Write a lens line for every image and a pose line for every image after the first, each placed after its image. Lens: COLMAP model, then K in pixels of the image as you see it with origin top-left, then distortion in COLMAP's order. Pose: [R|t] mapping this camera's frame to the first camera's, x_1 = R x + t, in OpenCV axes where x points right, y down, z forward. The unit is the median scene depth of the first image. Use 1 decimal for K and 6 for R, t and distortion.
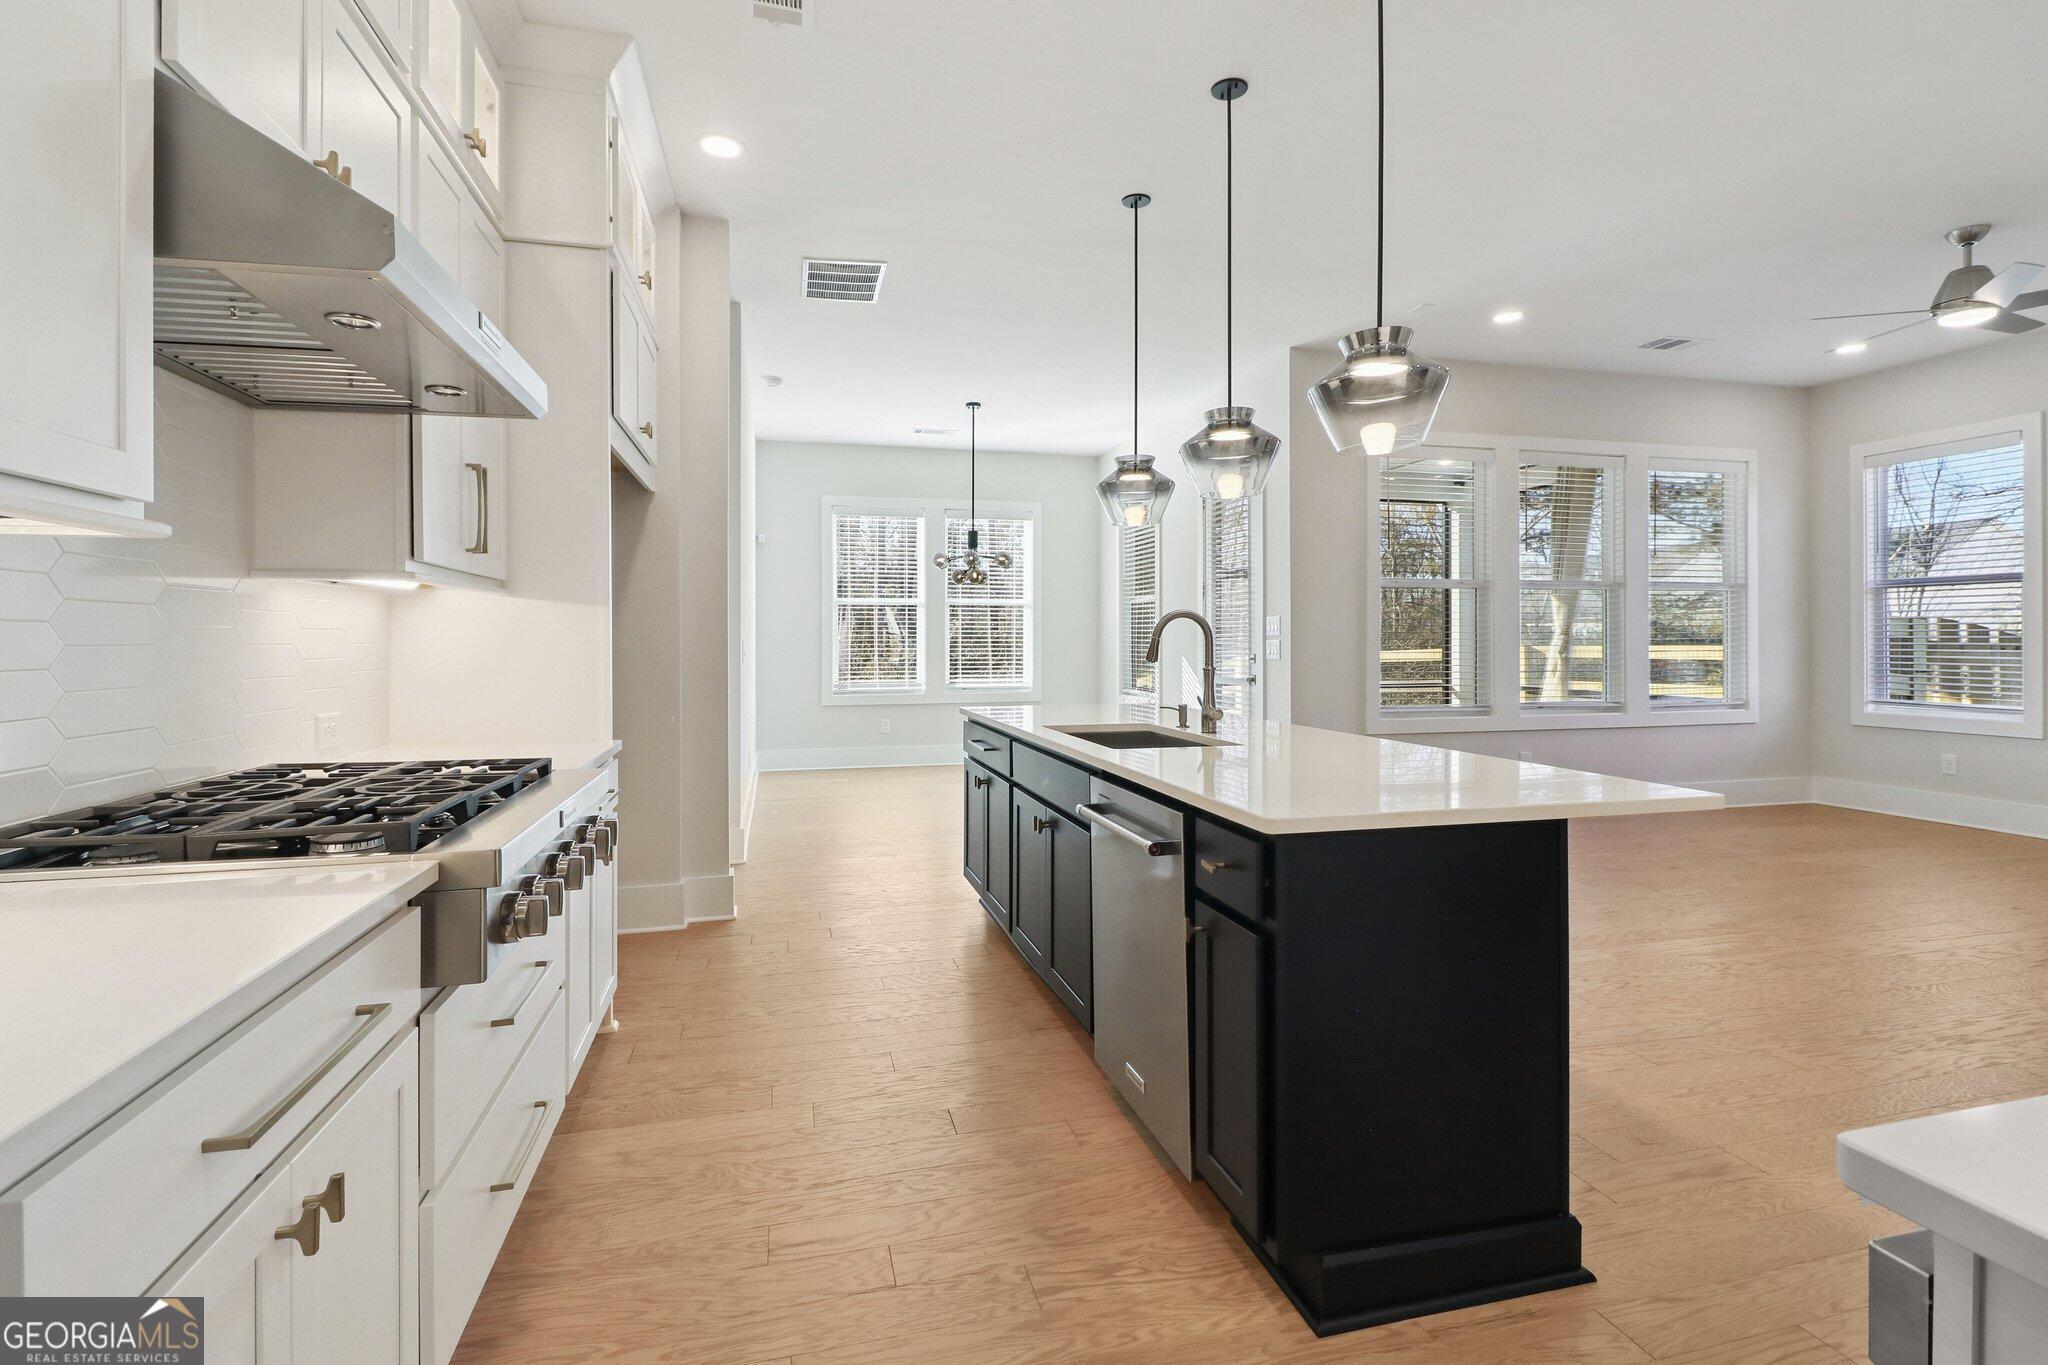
lens RADIAL K [[961.1, 0, 1017.2], [0, 961.1, 642.9], [0, 0, 1]] dist [-0.049614, -0.000146]
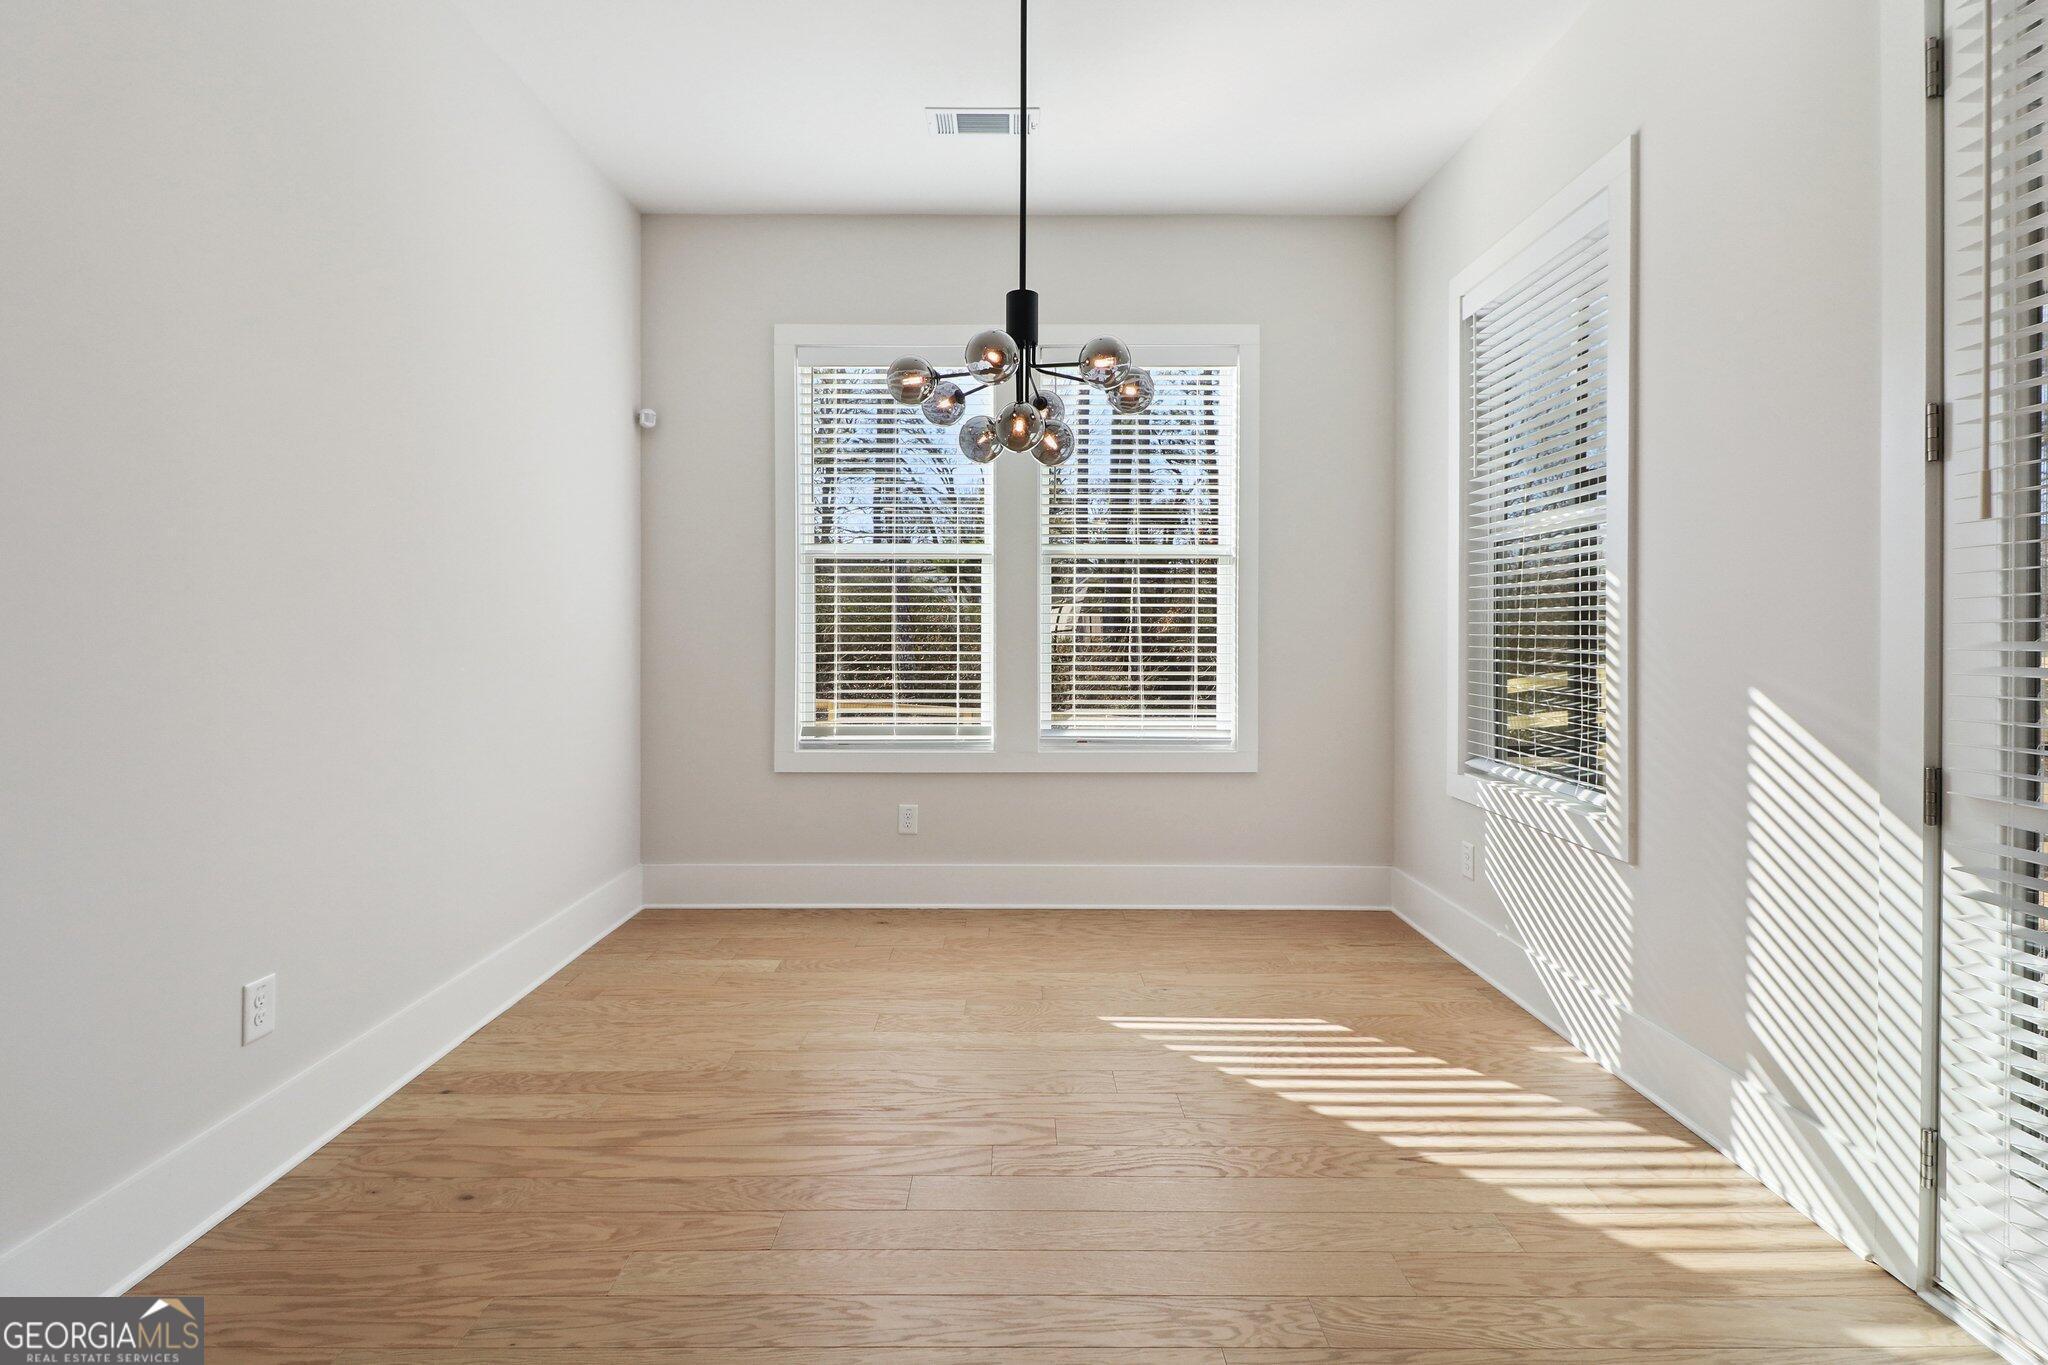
lens RADIAL K [[961.1, 0, 1017.2], [0, 961.1, 642.9], [0, 0, 1]] dist [-0.049614, -0.000146]
pose [[0.972314, 0.006623, -0.233586, 0.021017], [-0.004317, 0.999937, 0.010383, -0.003580], [0.233640, -0.009087, 0.972281, 0.554762]]
